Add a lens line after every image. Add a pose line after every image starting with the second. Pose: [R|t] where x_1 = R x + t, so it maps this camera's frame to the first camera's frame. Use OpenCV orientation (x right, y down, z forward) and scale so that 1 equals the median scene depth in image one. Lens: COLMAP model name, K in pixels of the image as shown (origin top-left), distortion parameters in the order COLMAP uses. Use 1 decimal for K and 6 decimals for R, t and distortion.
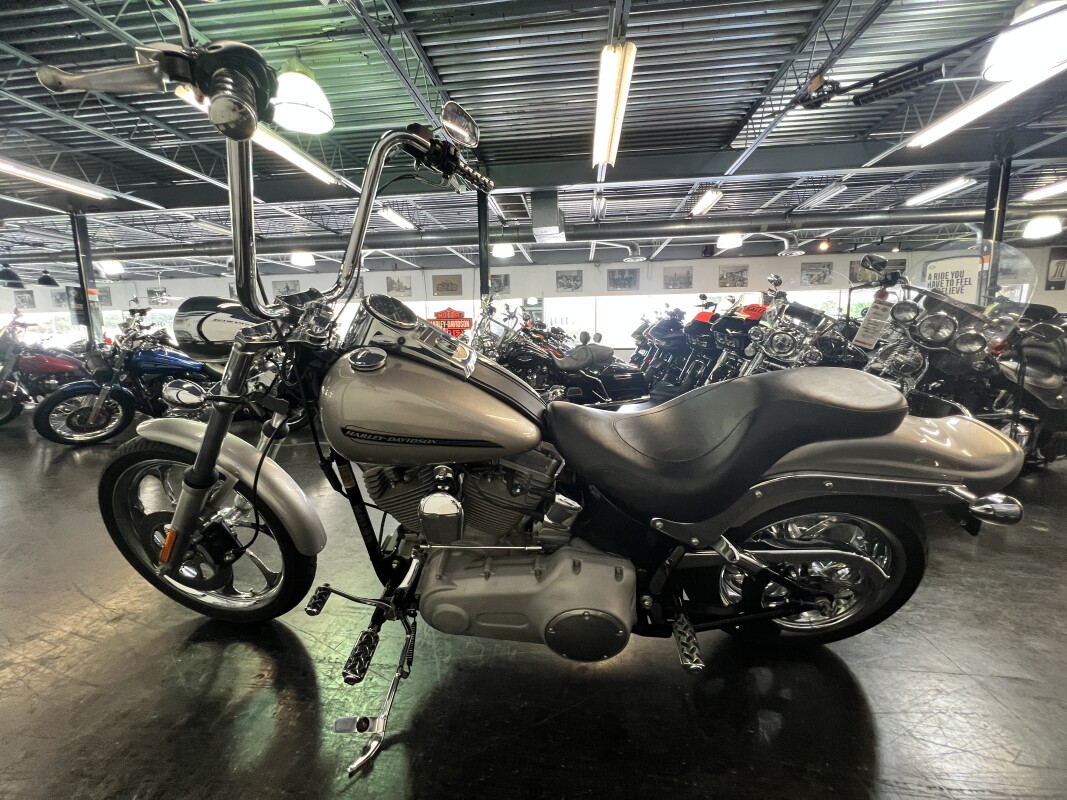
lens RADIAL K [[432.4, 0, 527.7], [0, 432.4, 401.7], [0, 0, 1]] dist [0.000179, 0.000043]
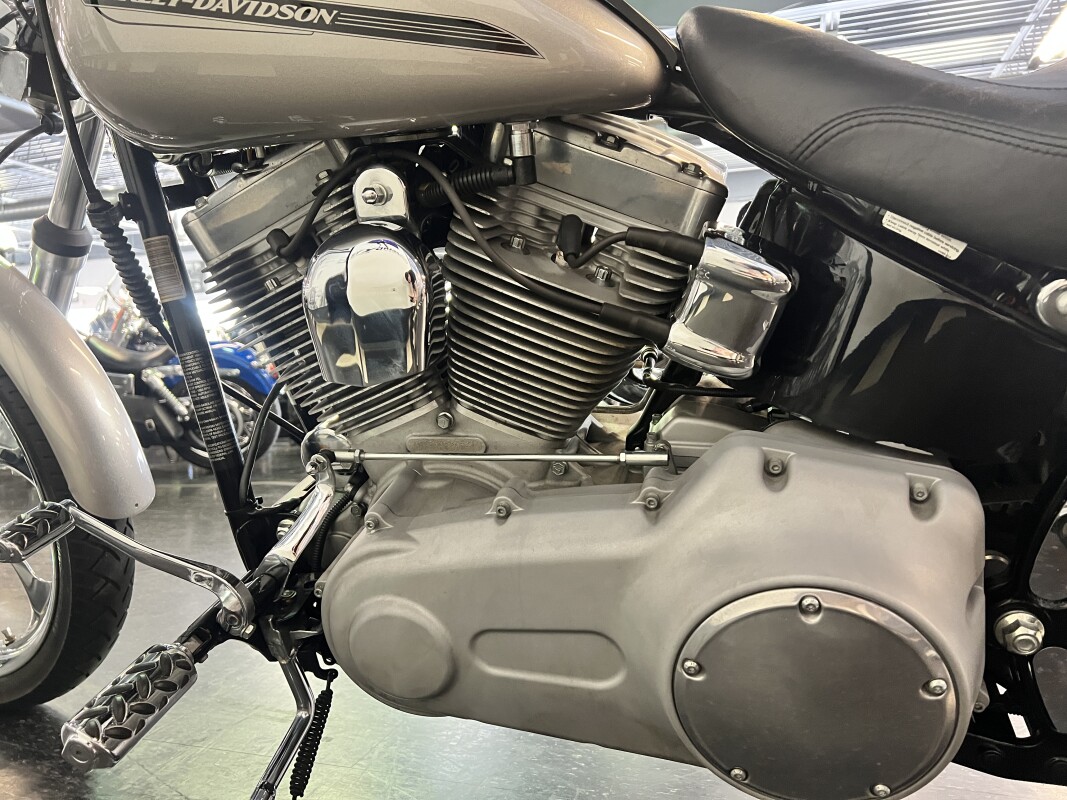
lens RADIAL K [[816.0, 0, 529.7], [0, 816.0, 402.3], [0, 0, 1]] dist [0.051904, -0.060535]
pose [[0.980876, -0.003290, -0.194605, 0.052437], [-0.017709, 0.994201, -0.106067, 0.380865], [0.193825, 0.107485, 0.975130, 0.365856]]
